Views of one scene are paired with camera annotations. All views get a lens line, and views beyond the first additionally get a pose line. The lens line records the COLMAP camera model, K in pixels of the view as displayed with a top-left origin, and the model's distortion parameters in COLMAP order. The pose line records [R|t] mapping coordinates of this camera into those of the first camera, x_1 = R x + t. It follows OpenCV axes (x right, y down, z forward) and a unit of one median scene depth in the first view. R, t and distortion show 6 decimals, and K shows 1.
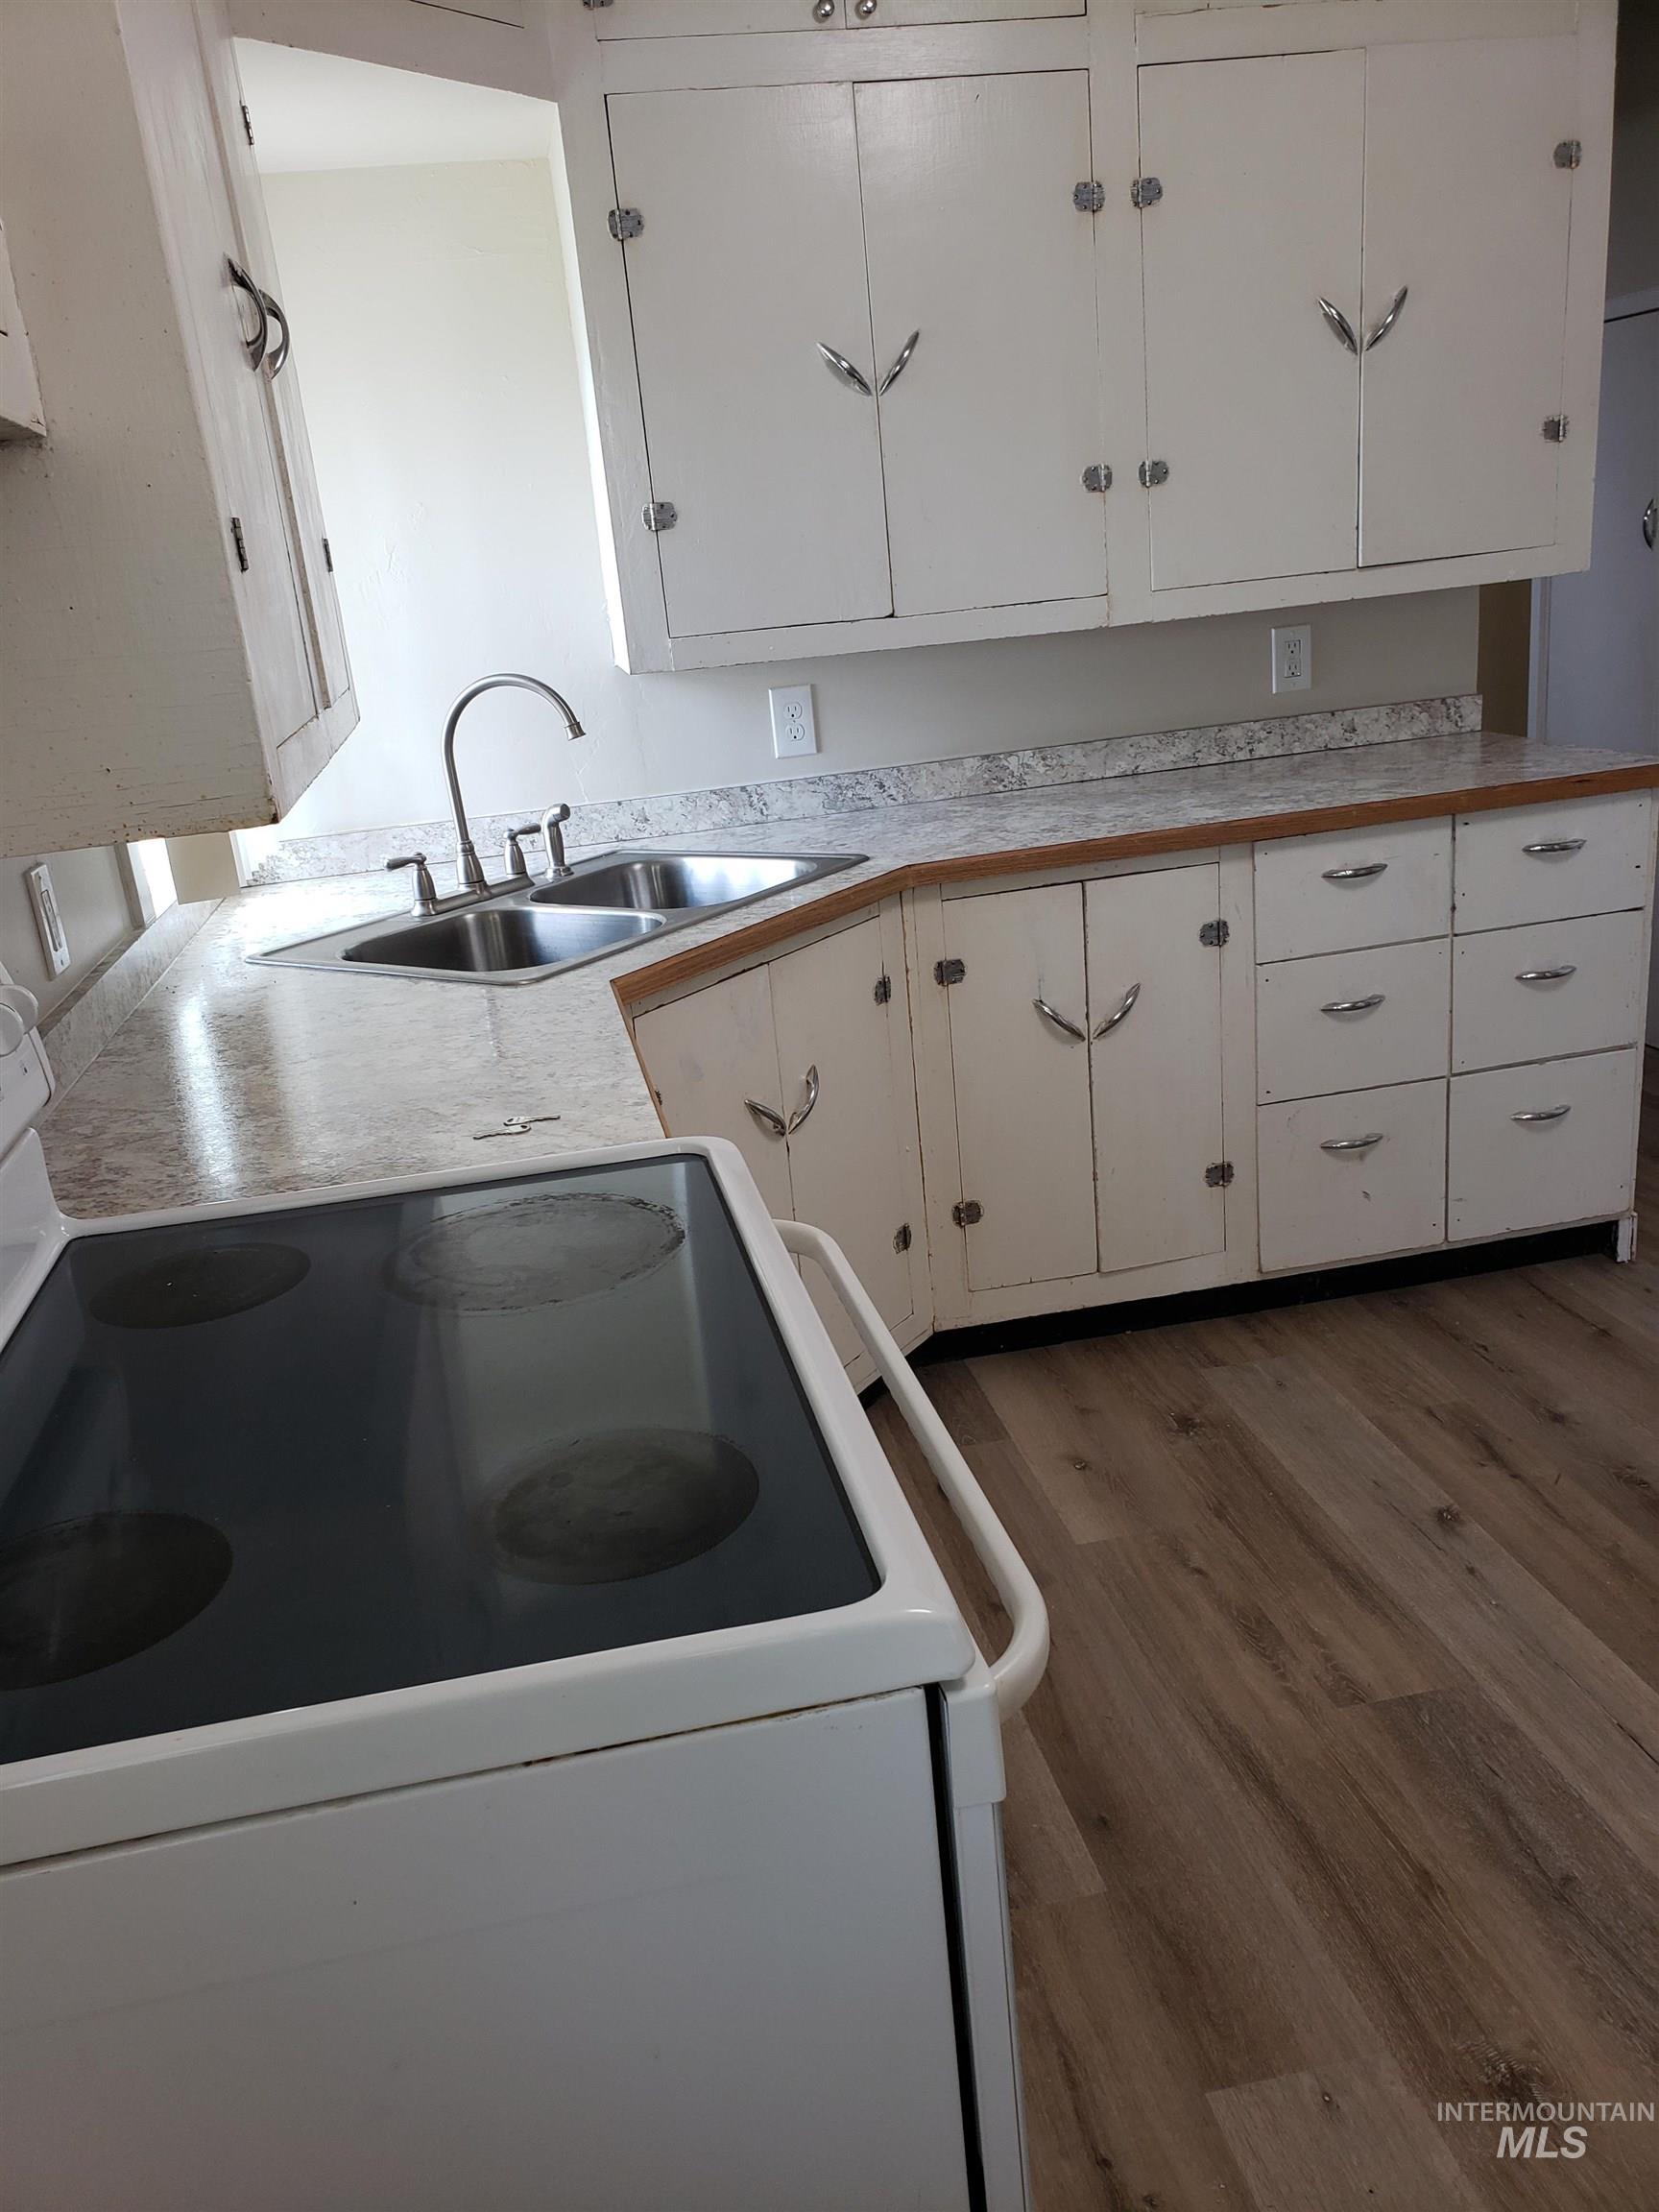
lens RADIAL K [[1702.5, 0, 801.0], [0, 1702.5, 1120.9], [0, 0, 1]] dist [0.023095, 0.001527]
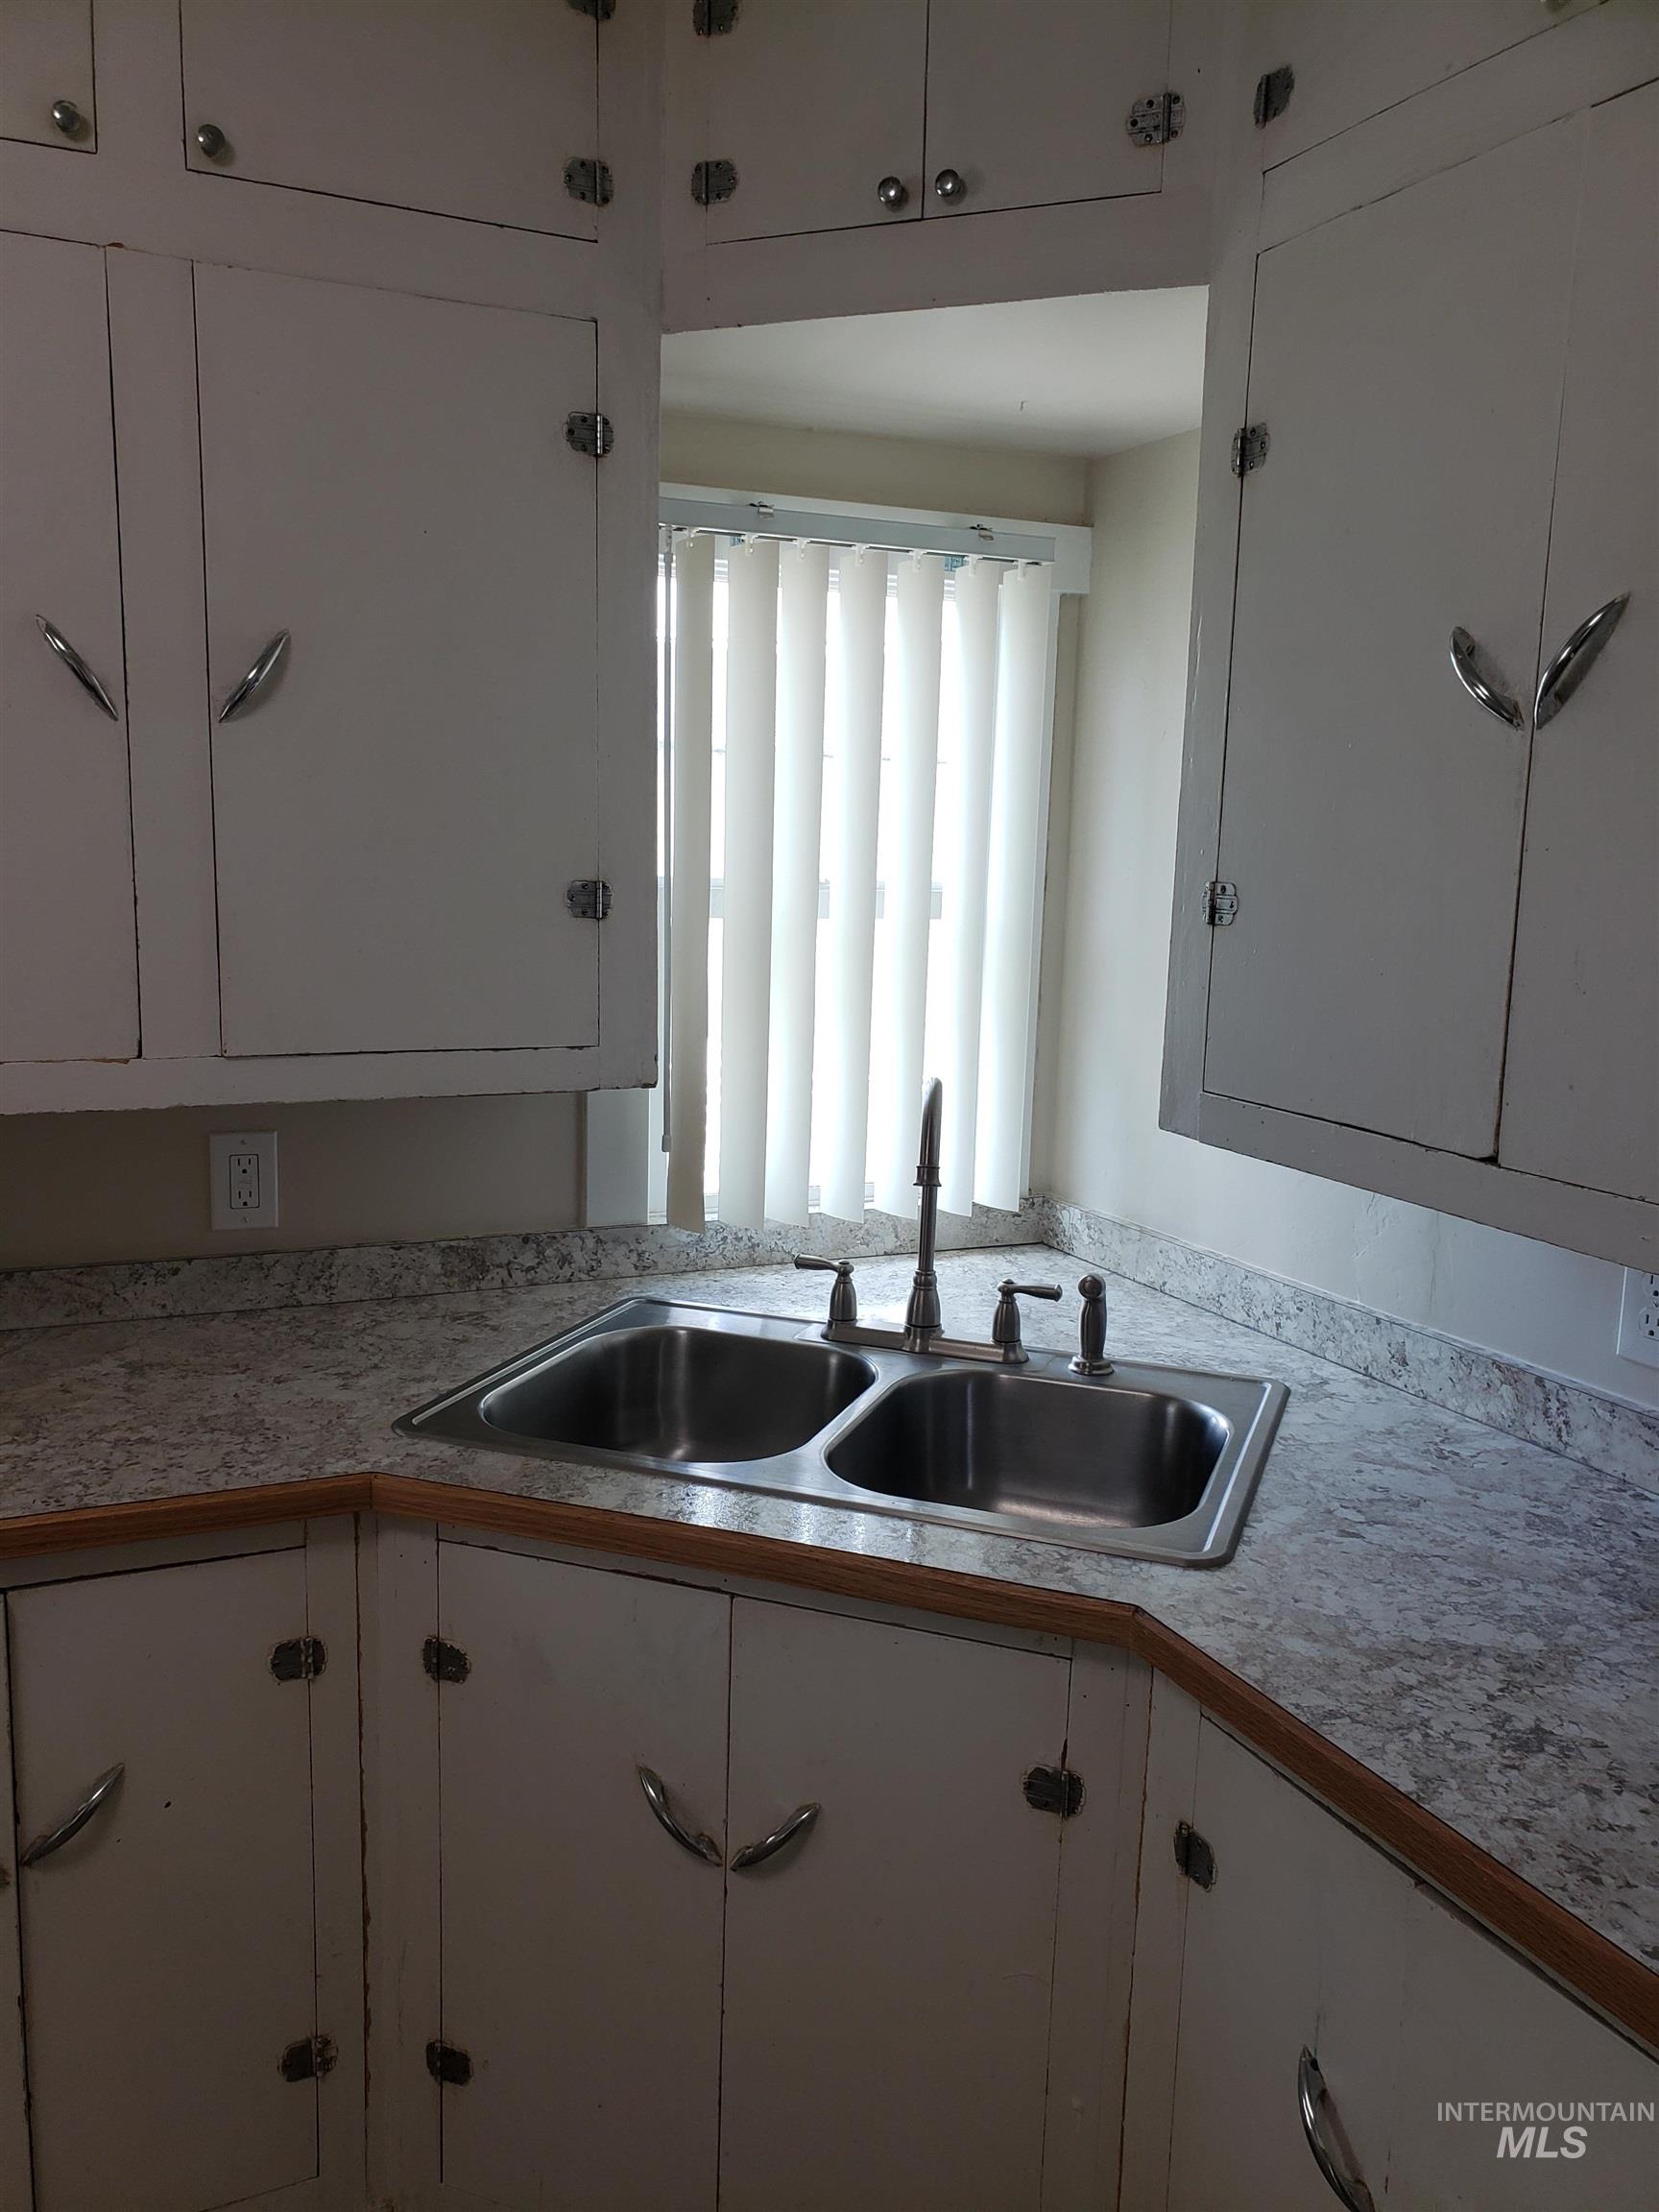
lens RADIAL K [[1702.5, 0, 778.7], [0, 1702.5, 1099.3], [0, 0, 1]] dist [0.023095, 0.001527]
pose [[0.232965, 0.252361, -0.939171, 0.428070], [-0.349020, 0.923100, 0.161467, -0.300537], [0.907696, 0.290173, 0.303129, 0.627410]]
